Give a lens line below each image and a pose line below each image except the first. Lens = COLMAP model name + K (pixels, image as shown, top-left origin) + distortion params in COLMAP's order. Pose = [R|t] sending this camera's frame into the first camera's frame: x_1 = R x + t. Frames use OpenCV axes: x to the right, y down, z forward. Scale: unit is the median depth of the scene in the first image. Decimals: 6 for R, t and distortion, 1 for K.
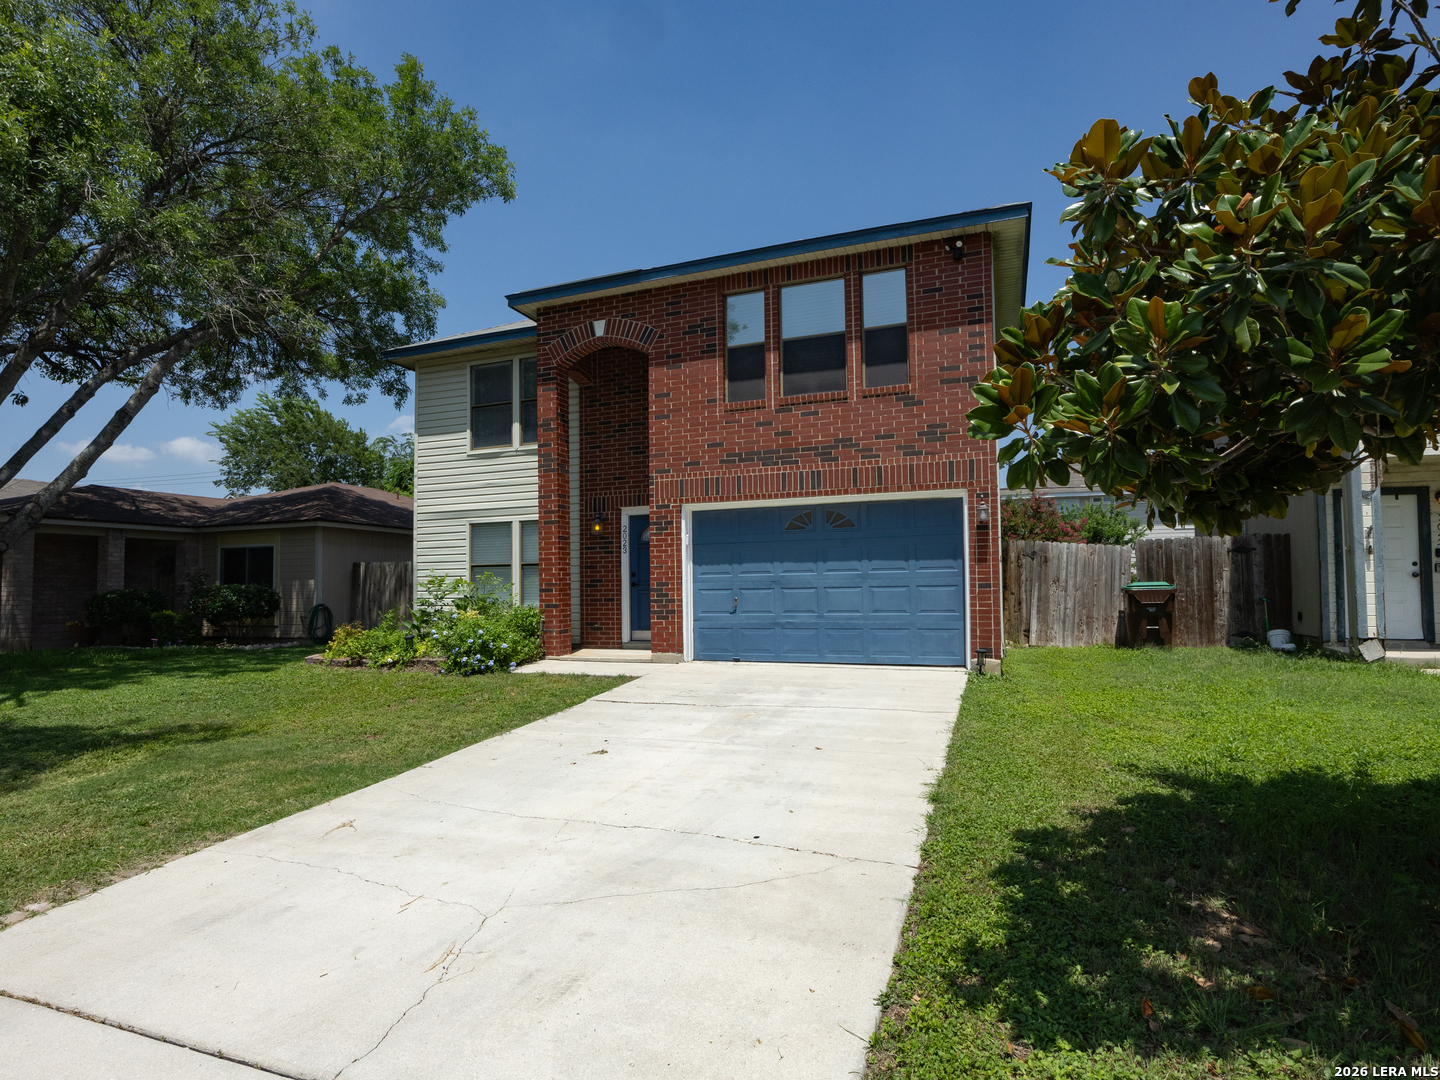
lens RADIAL K [[753.0, 0, 717.1], [0, 753.0, 554.8], [0, 0, 1]] dist [-0.006044, -0.000832]
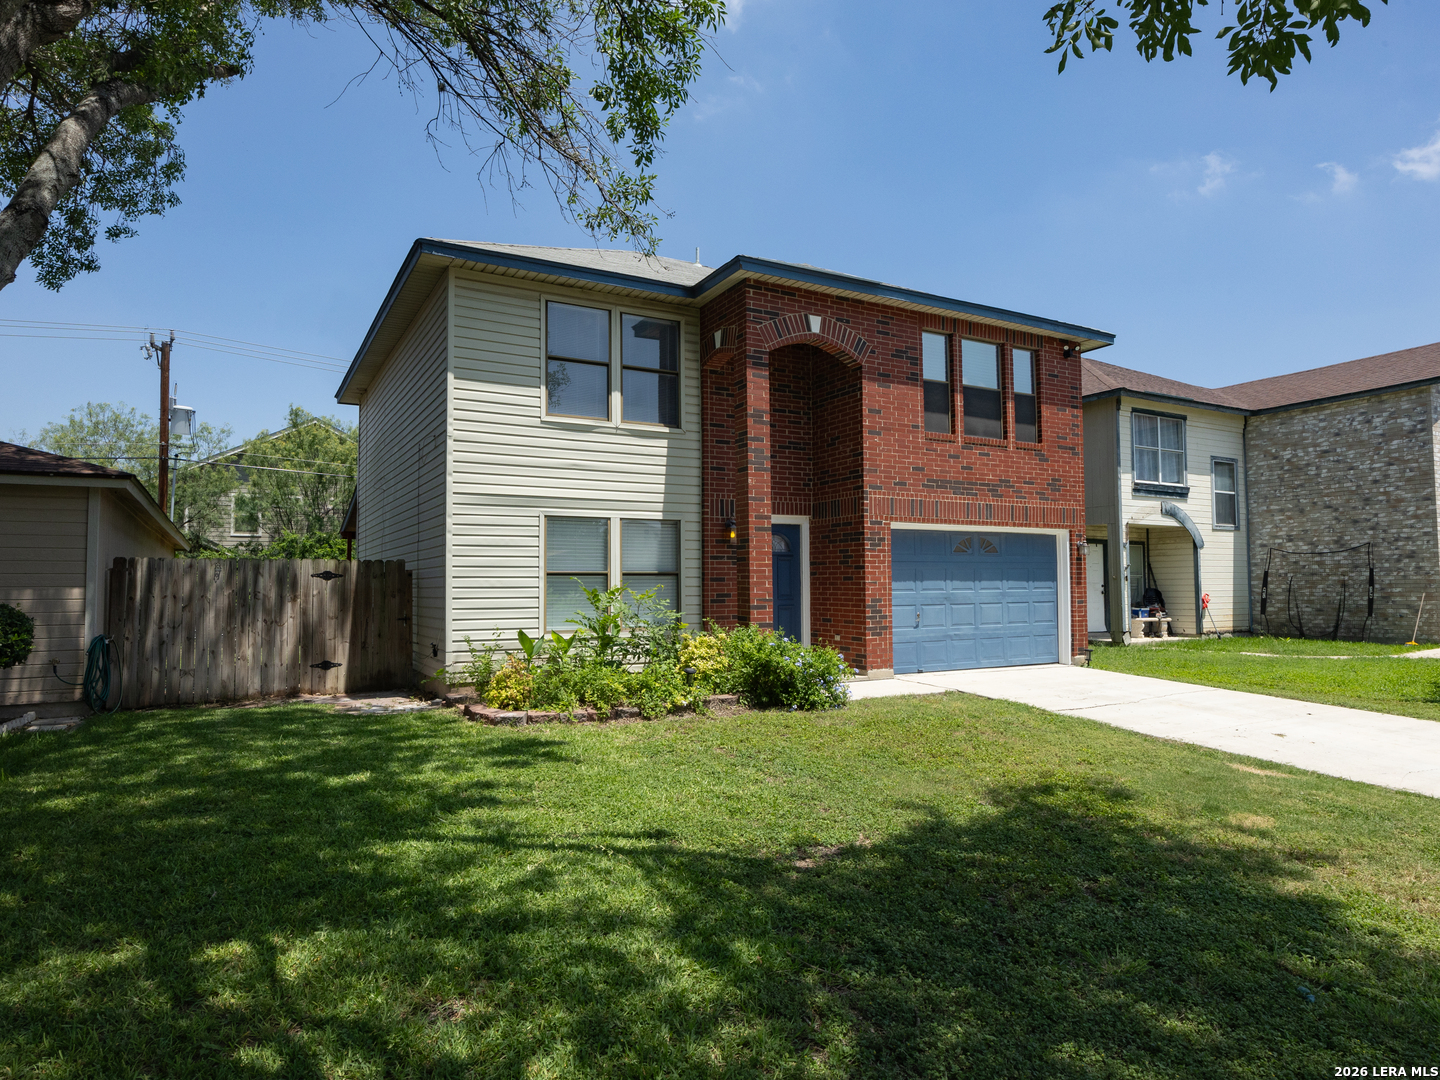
lens RADIAL K [[833.6, 0, 720.0], [0, 833.6, 540.0], [0, 0, 1]] dist [0.002285, 0.000110]
pose [[0.653164, 0.048762, 0.755645, -1.069388], [-0.039238, 0.998763, -0.030534, 0.000604], [-0.756199, -0.009706, 0.654270, 0.443909]]
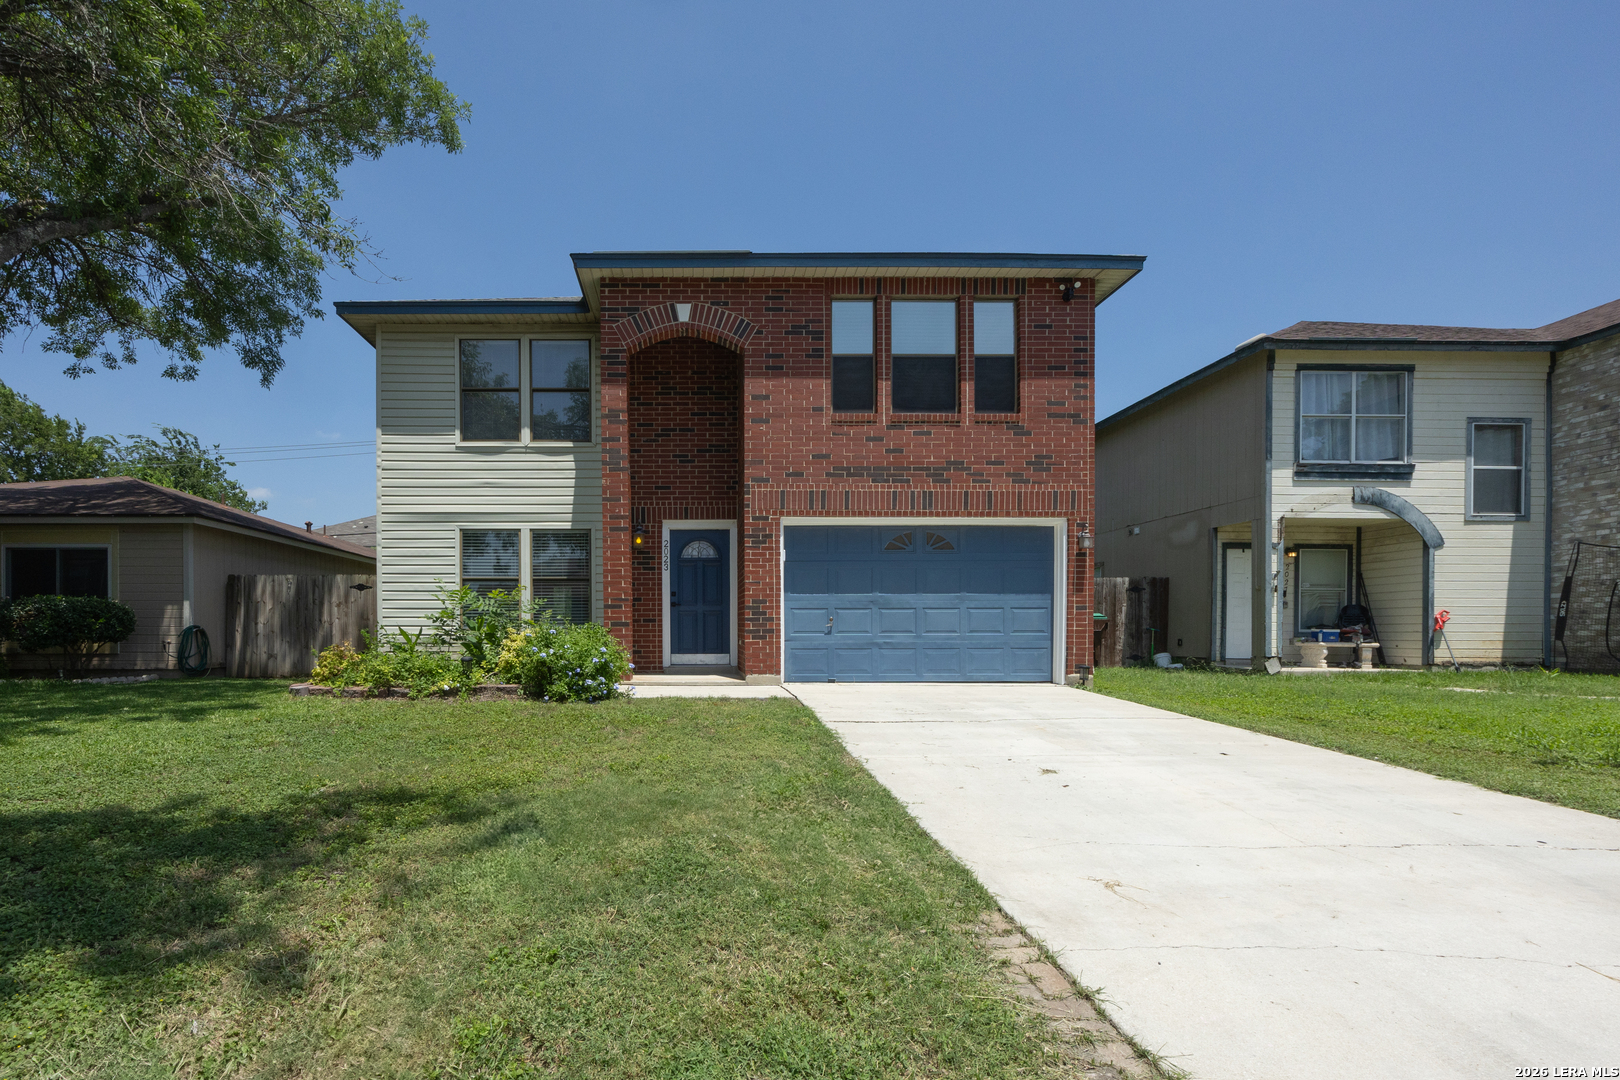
lens RADIAL K [[692.9, 0, 705.5], [0, 692.9, 634.3], [0, 0, 1]] dist [-0.003944, 0.000079]
pose [[0.932465, 0.009982, 0.361122, -0.454447], [-0.027924, 0.998619, 0.044499, 0.043972], [-0.360179, -0.051578, 0.931456, 0.225171]]
